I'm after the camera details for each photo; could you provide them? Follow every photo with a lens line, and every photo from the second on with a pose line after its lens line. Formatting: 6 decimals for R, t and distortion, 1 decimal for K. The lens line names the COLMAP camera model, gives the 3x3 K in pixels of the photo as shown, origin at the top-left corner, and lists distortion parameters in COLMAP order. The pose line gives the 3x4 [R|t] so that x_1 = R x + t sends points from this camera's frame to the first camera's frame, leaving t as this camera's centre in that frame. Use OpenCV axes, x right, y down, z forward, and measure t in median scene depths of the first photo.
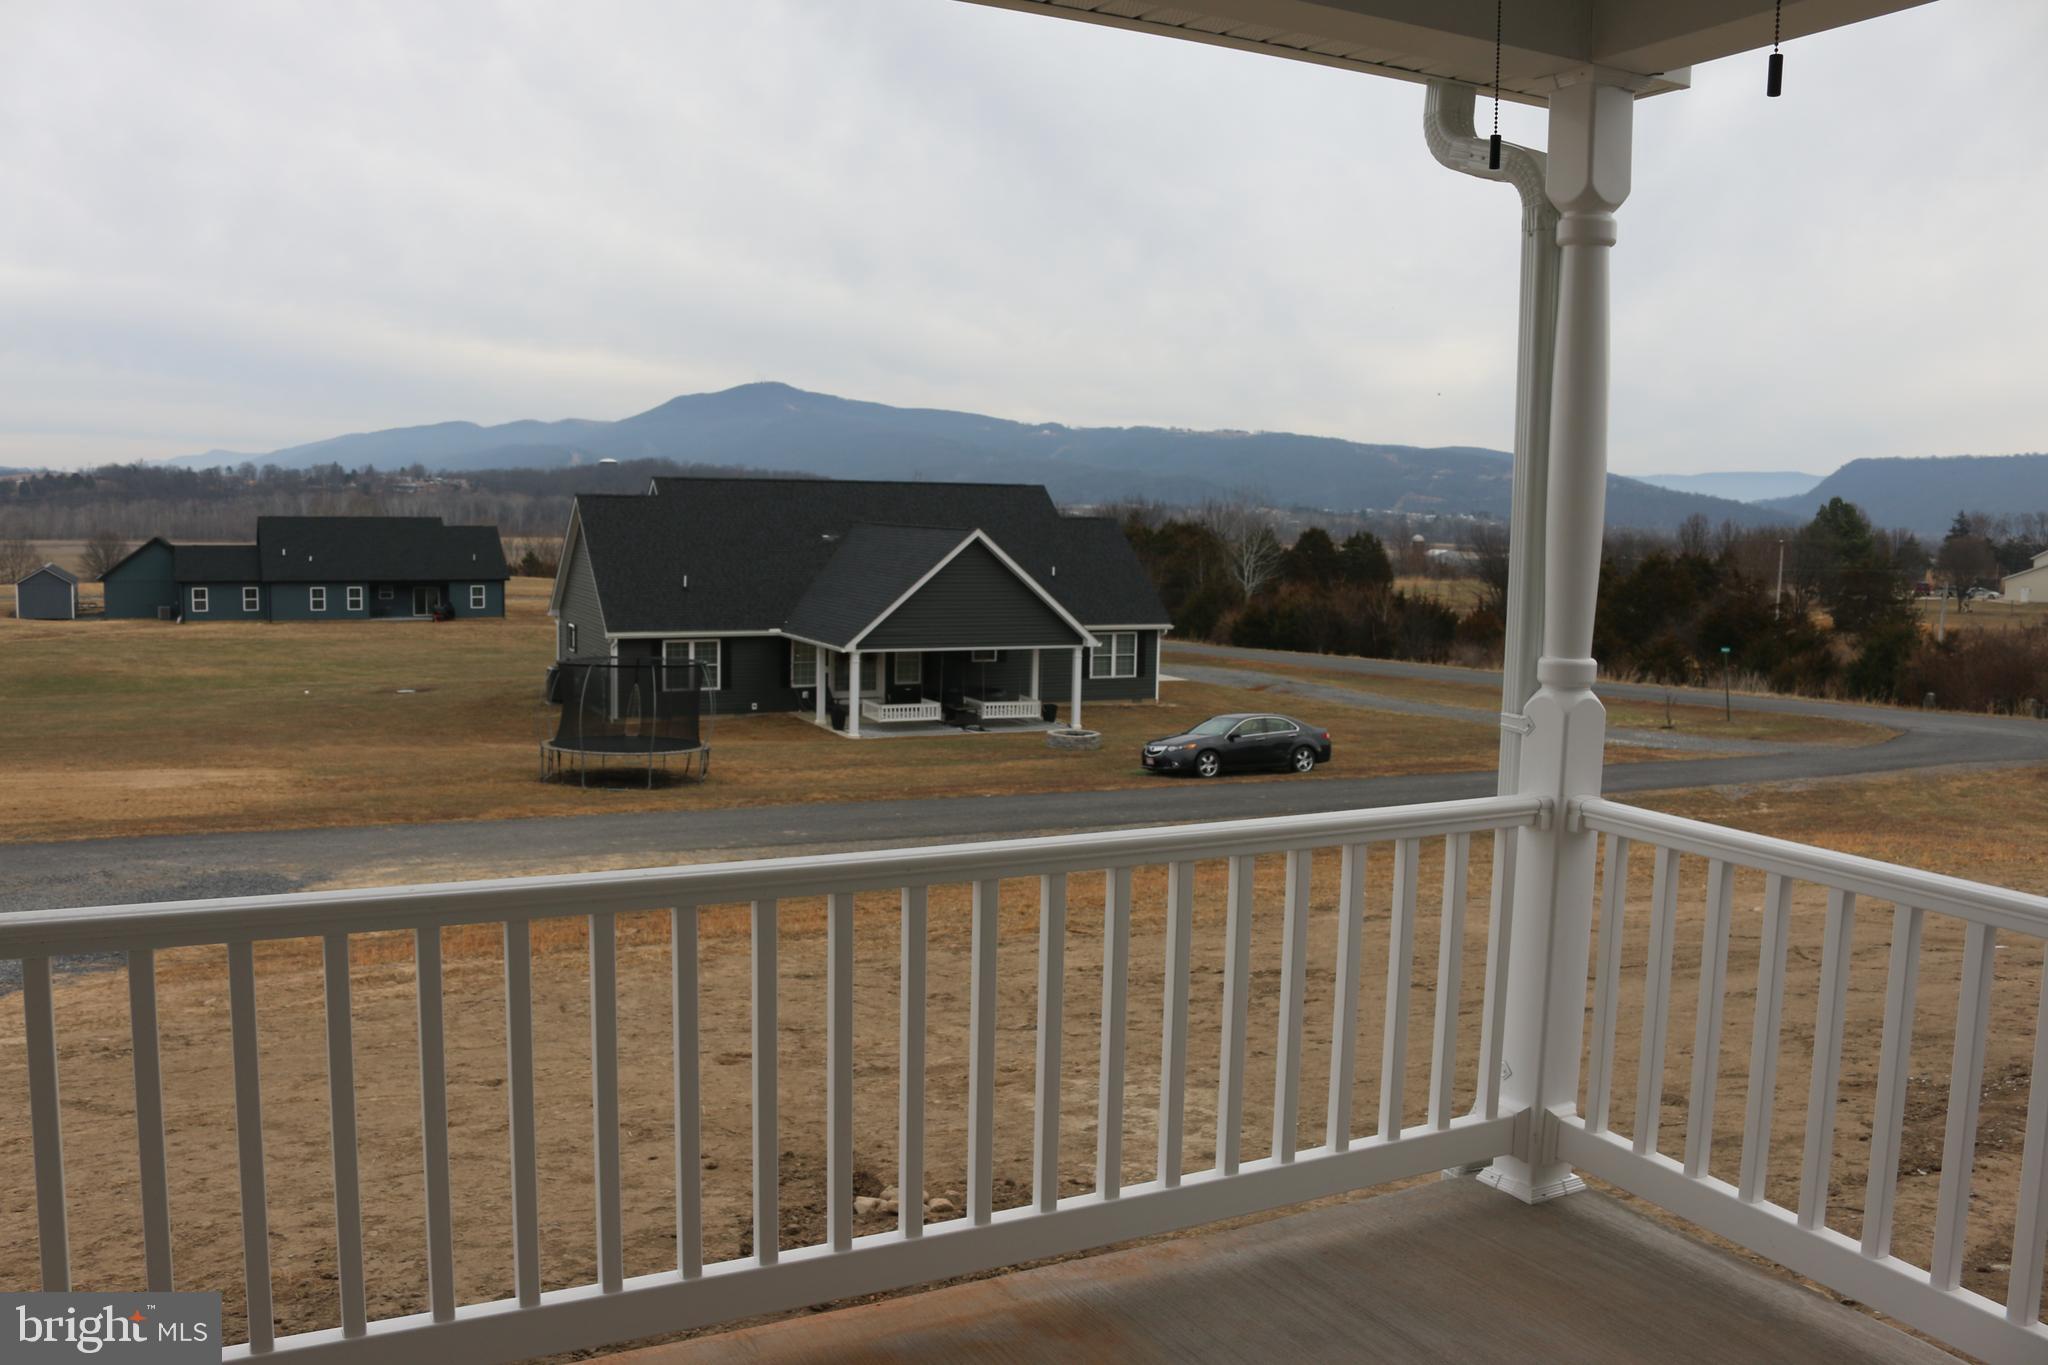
lens RADIAL K [[1695.1, 0, 1009.0], [0, 1695.1, 684.2], [0, 0, 1]] dist [-0.160493, 0.137014]
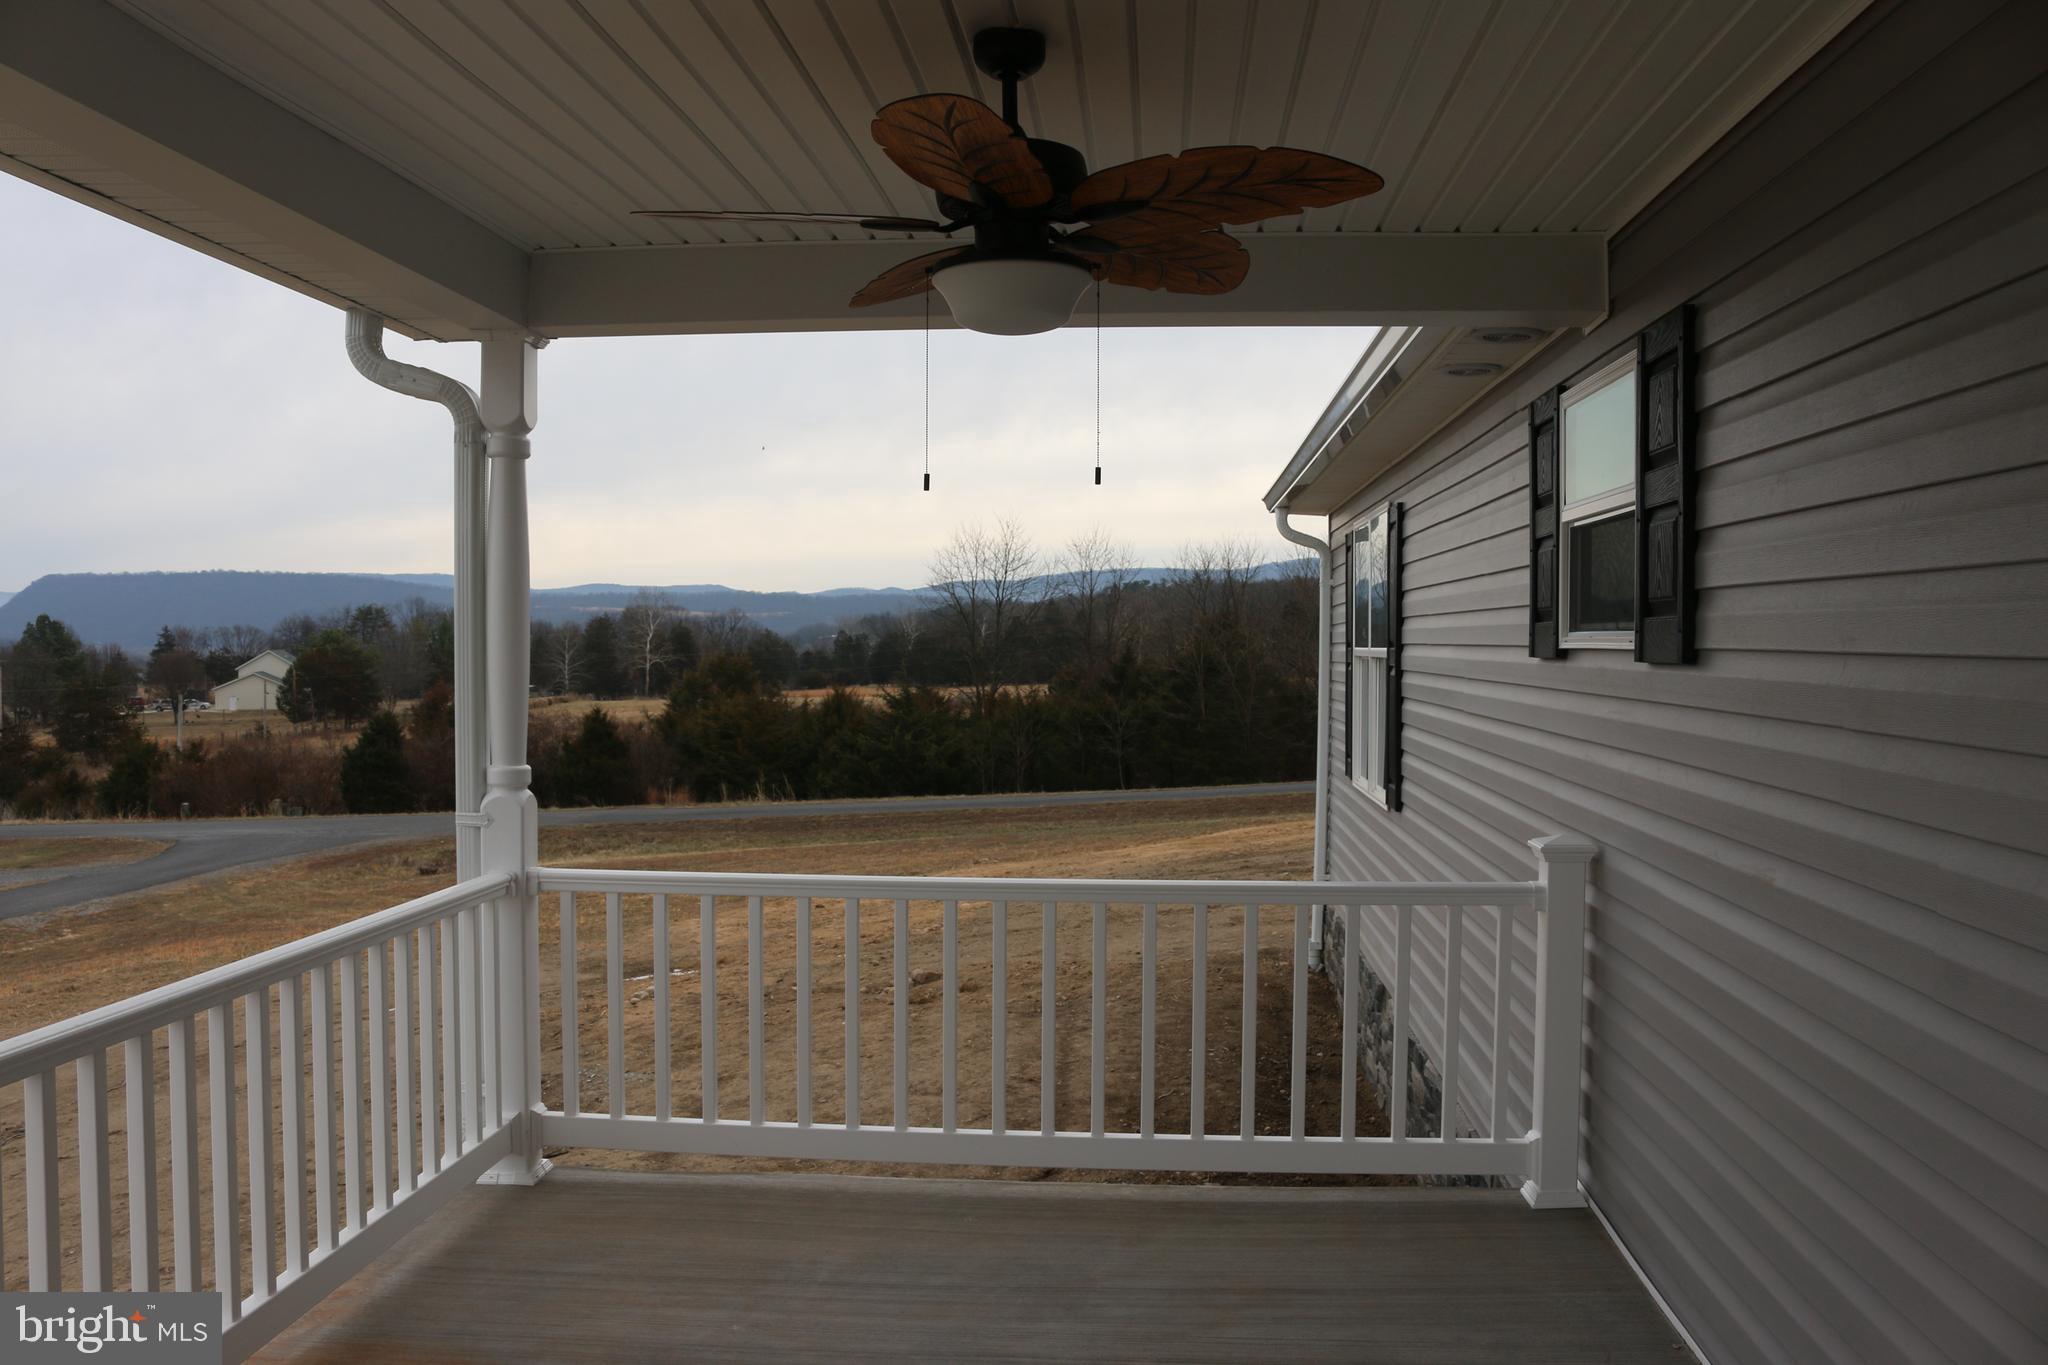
lens RADIAL K [[1695.1, 0, 1009.0], [0, 1695.1, 684.2], [0, 0, 1]] dist [-0.160493, 0.137014]
pose [[0.535168, -0.039226, 0.843835, -0.035378], [0.098616, 0.994992, -0.016290, -0.001222], [-0.838970, 0.091934, 0.536356, -0.003087]]
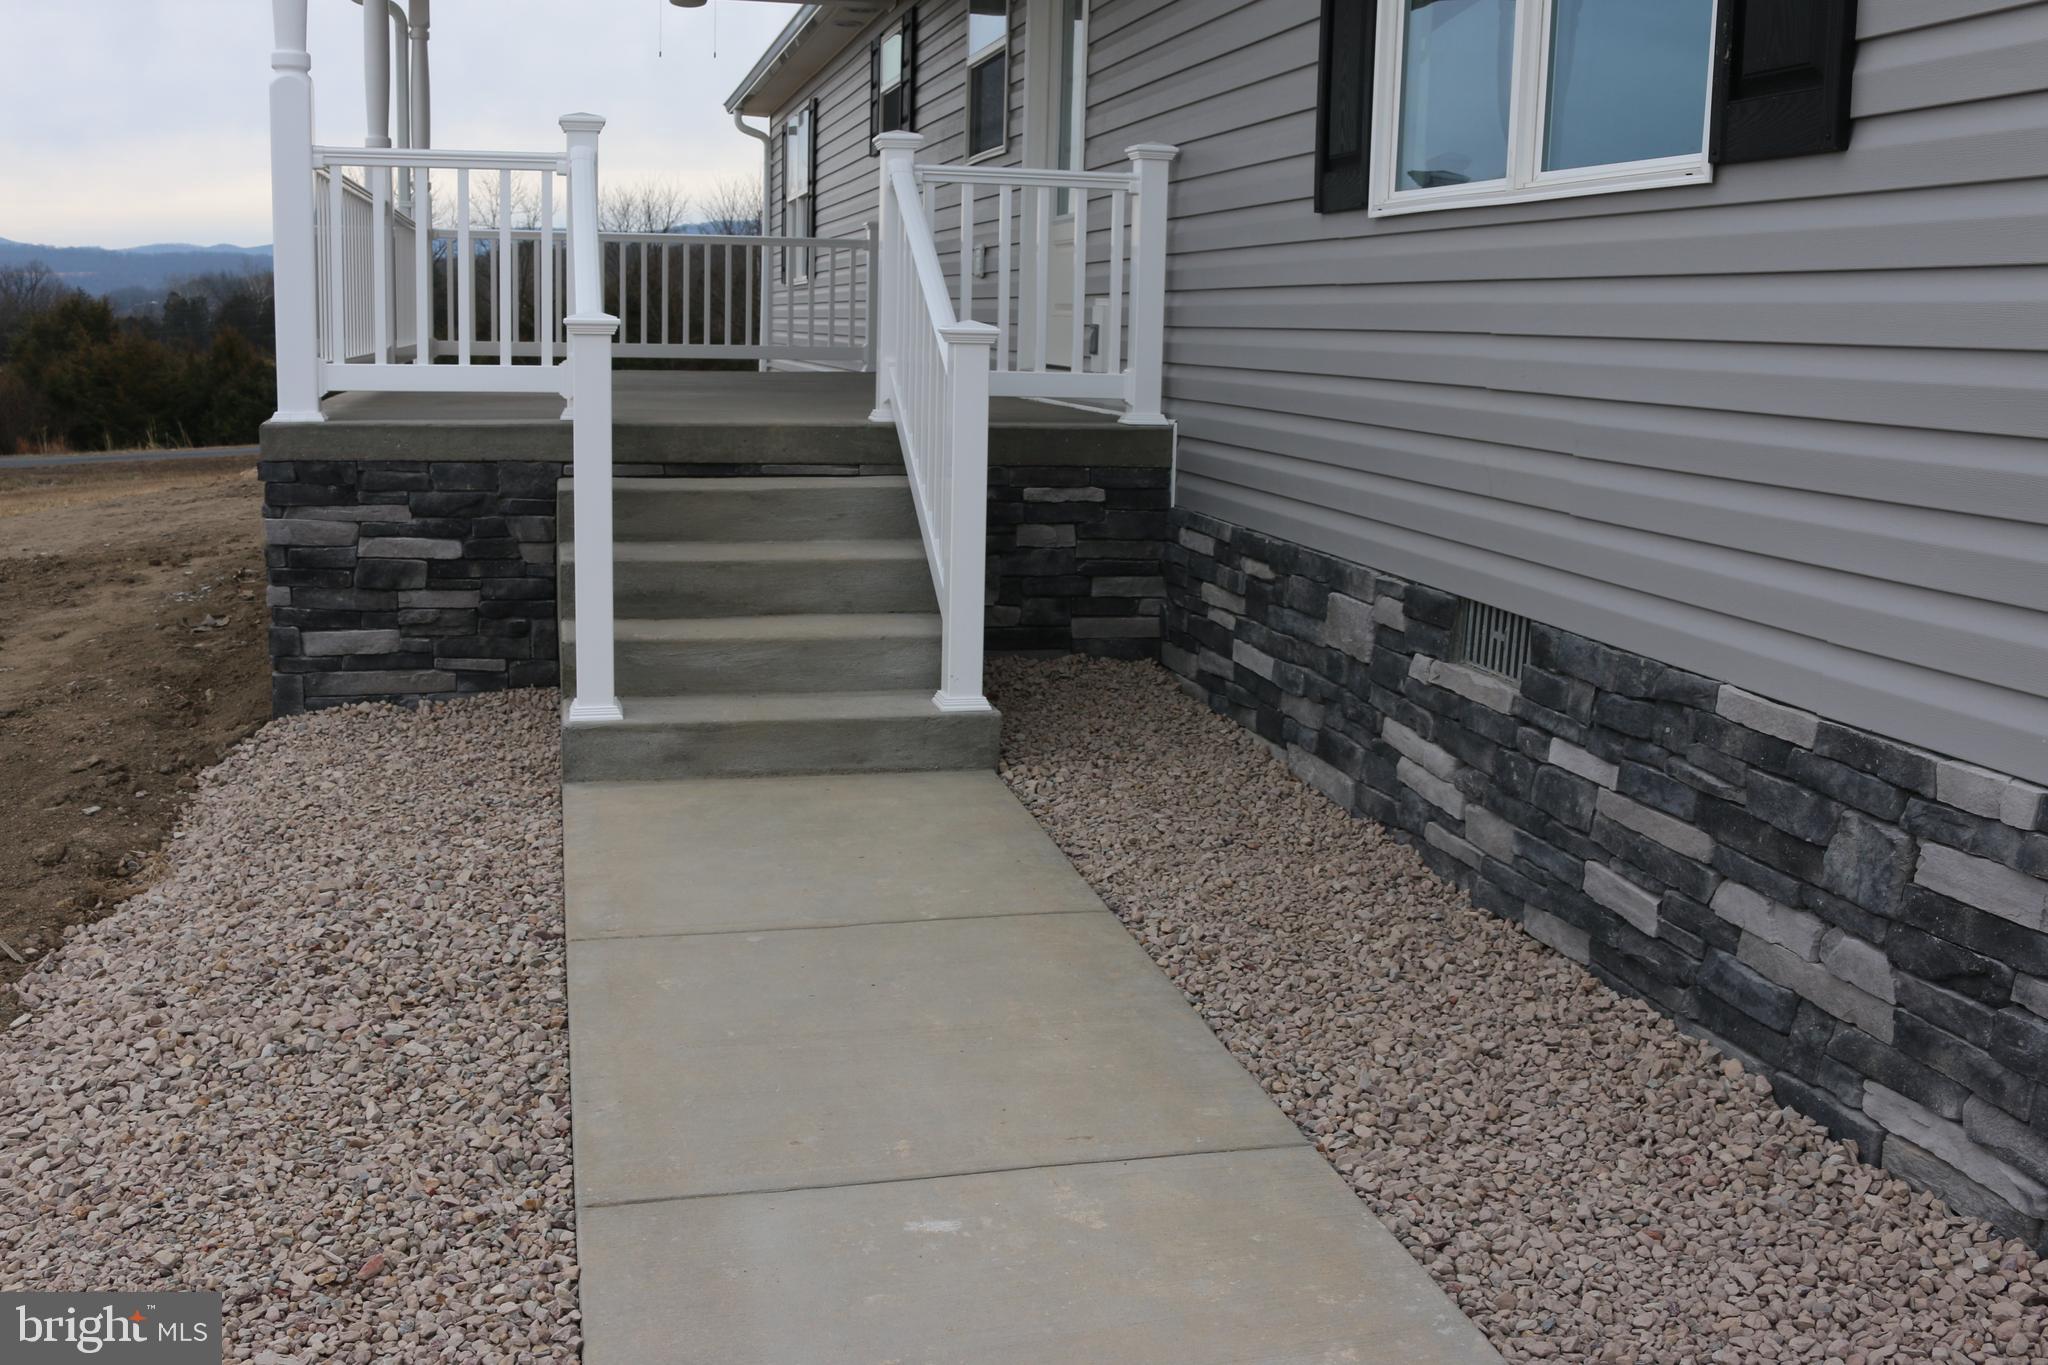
lens RADIAL K [[1917.4, 0, 1024.0], [0, 1917.4, 682.5], [0, 0, 1]] dist [-0.143293, 0.115702]
pose [[0.234319, -0.191068, 0.953198, -0.172816], [0.081770, 0.980895, 0.176519, 0.022408], [-0.968715, 0.036581, 0.245466, -0.051313]]
